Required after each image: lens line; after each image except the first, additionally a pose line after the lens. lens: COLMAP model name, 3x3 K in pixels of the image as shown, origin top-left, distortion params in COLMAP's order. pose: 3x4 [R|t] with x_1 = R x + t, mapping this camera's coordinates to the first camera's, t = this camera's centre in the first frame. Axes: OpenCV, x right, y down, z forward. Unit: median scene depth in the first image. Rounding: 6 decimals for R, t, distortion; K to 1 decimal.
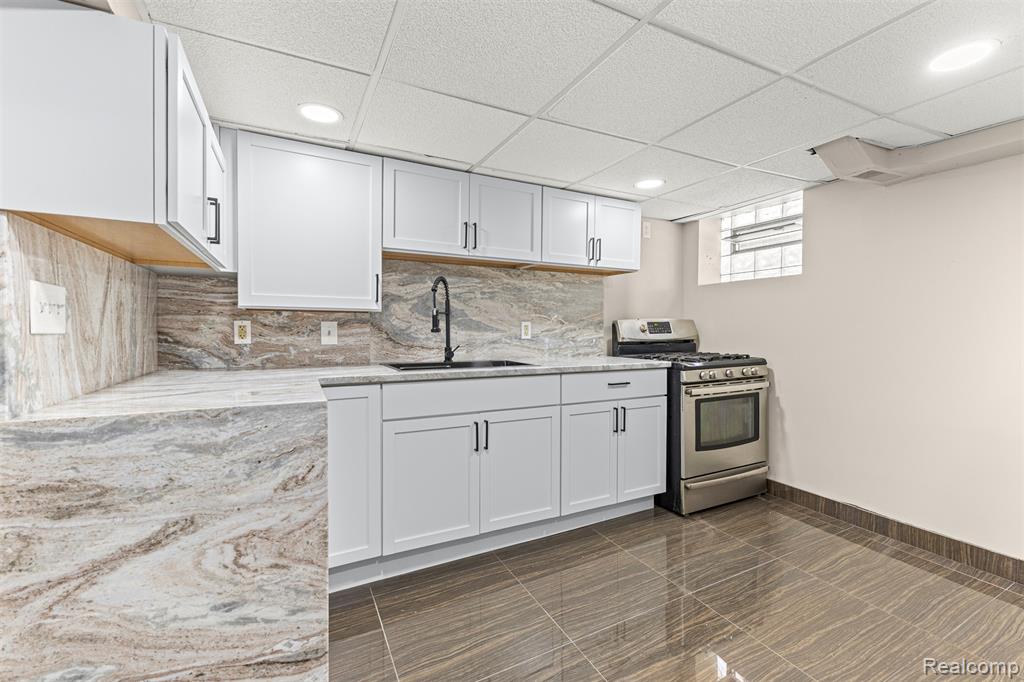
lens RADIAL K [[442.9, 0, 512.0], [0, 442.9, 341.0], [0, 0, 1]] dist [0.004988, -0.000118]
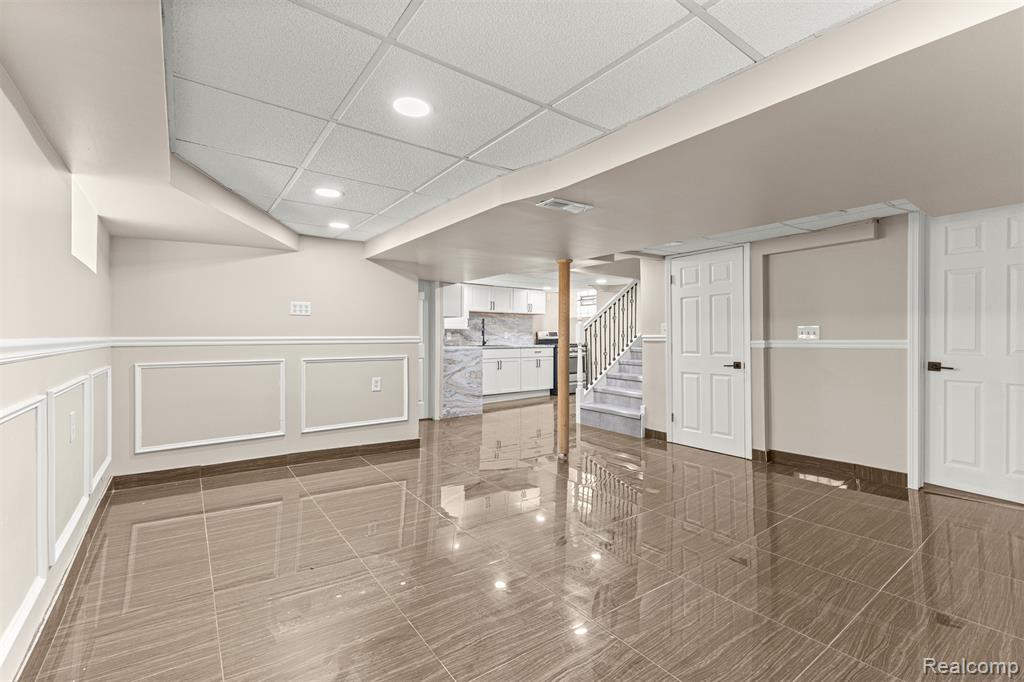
lens RADIAL K [[442.9, 0, 512.0], [0, 442.9, 341.0], [0, 0, 1]] dist [0.004988, -0.000118]
pose [[0.986860, -0.002441, 0.161558, -0.426609], [0.004872, 0.999881, -0.014649, 0.059575], [-0.161503, 0.015244, 0.986755, -1.978444]]
